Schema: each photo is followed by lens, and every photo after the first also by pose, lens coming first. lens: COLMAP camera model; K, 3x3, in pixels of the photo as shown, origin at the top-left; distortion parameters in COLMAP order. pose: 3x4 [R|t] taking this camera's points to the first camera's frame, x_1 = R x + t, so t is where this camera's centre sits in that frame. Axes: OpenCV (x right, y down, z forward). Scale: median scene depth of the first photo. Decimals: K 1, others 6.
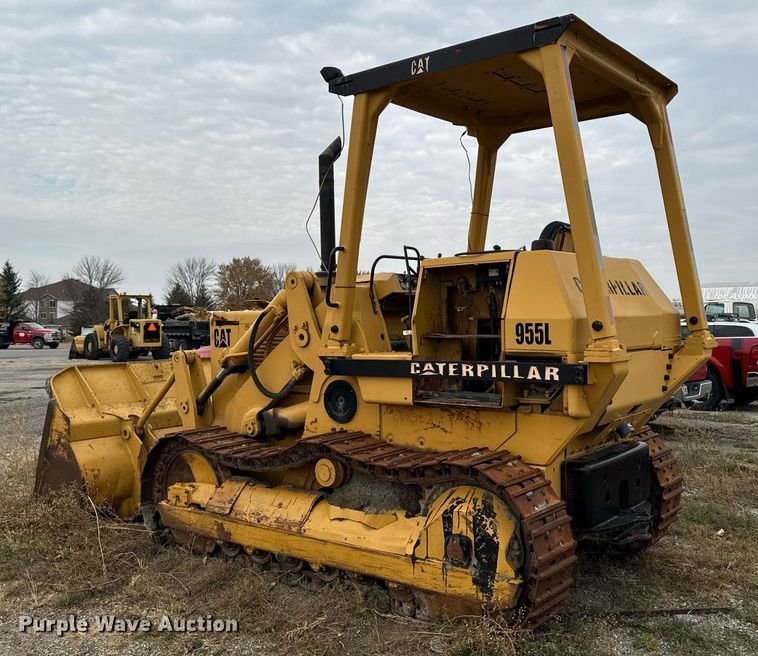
lens RADIAL K [[753.1, 0, 393.2], [0, 753.1, 329.2], [0, 0, 1]] dist [0.187034, -0.374139]
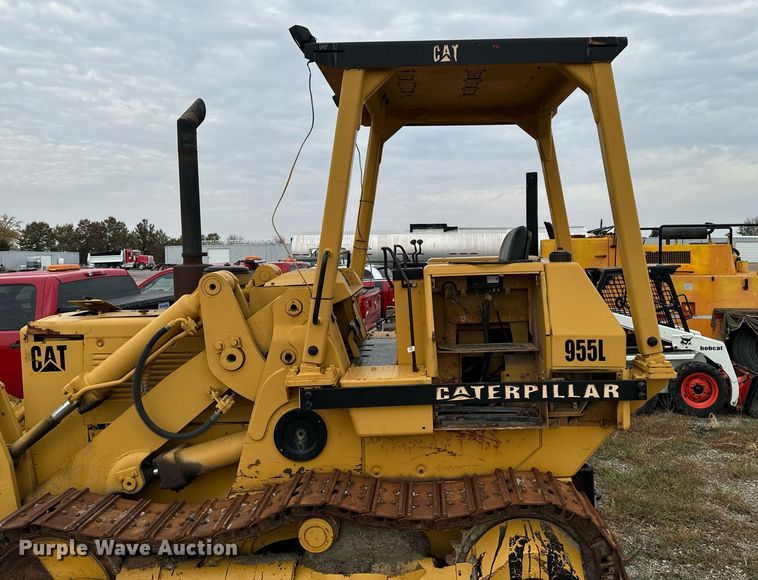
lens RADIAL K [[600.8, 0, 426.7], [0, 600.8, 263.6], [0, 0, 1]] dist [0.116200, -0.168093]
pose [[0.787821, -0.023584, 0.615453, -0.414102], [0.019219, 0.999721, 0.013707, -0.109393], [-0.615604, 0.001030, 0.788055, 0.454998]]
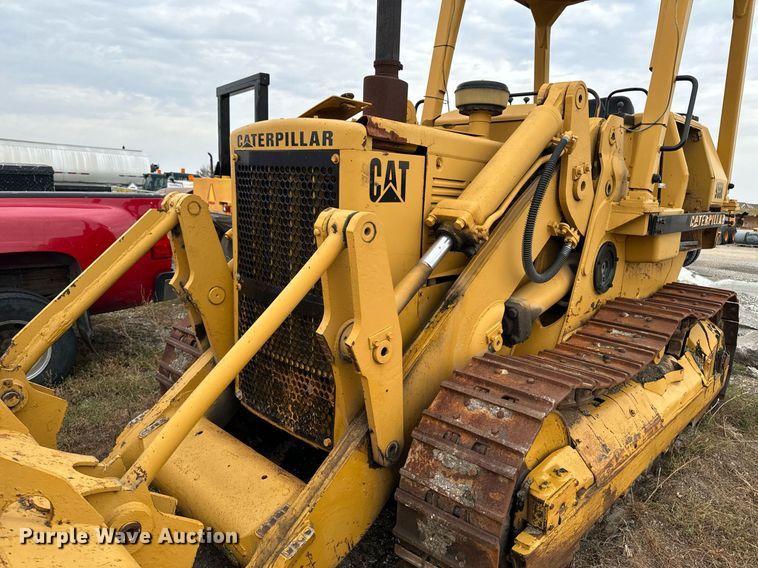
lens RADIAL K [[527.5, 0, 379.0], [0, 527.5, 284.0], [0, 0, 1]] dist [0.126414, -0.199835]
pose [[0.096202, -0.157436, 0.982832, -0.759552], [-0.028394, 0.986576, 0.160815, 0.030291], [-0.994957, -0.043377, 0.090440, 1.357430]]
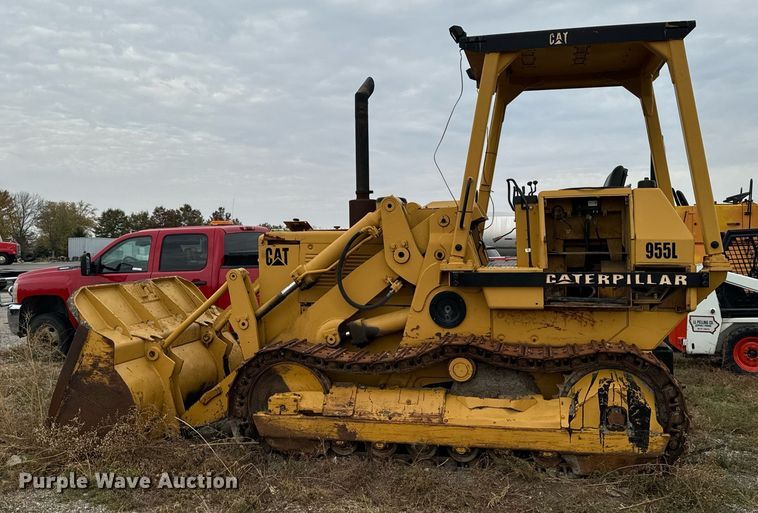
lens RADIAL K [[724.4, 0, 376.7], [0, 724.4, 242.5], [0, 0, 1]] dist [0.187160, -0.387396]
pose [[0.903079, 0.006306, 0.429429, -0.743880], [0.000114, 0.999889, -0.014925, 0.010060], [-0.429475, 0.013527, 0.902977, 0.036904]]
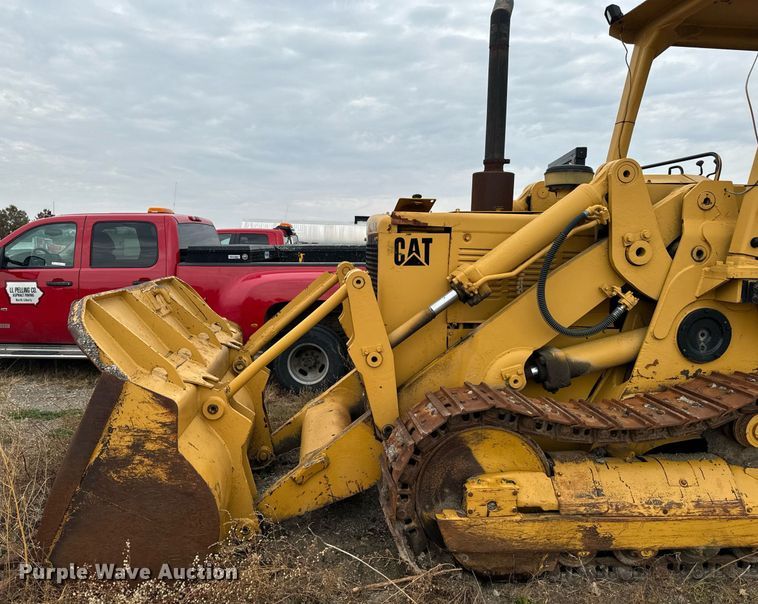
lens RADIAL K [[562.0, 0, 354.5], [0, 562.0, 301.2], [0, 0, 1]] dist [0.057772, -0.066306]
pose [[0.745539, -0.037442, 0.665410, -0.830341], [-0.020533, 0.996656, 0.079087, 0.023949], [-0.666146, -0.072625, 0.742277, 0.921210]]
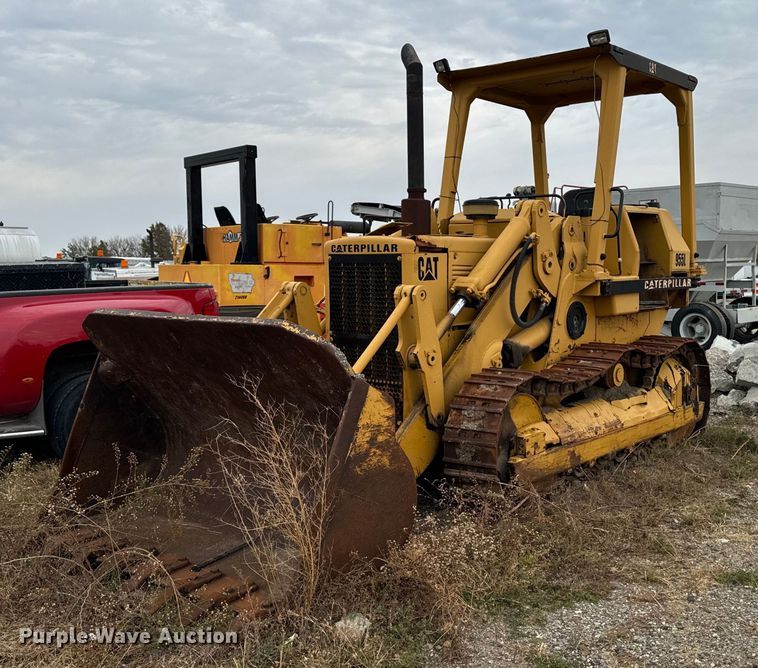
lens RADIAL K [[856.8, 0, 423.1], [0, 856.8, 314.1], [0, 0, 1]] dist [0.170842, 0.003026]
pose [[0.024617, -0.044568, 0.998703, -1.581027], [0.018478, 0.998855, 0.044119, 0.027456], [-0.999526, 0.017367, 0.025412, 1.368970]]
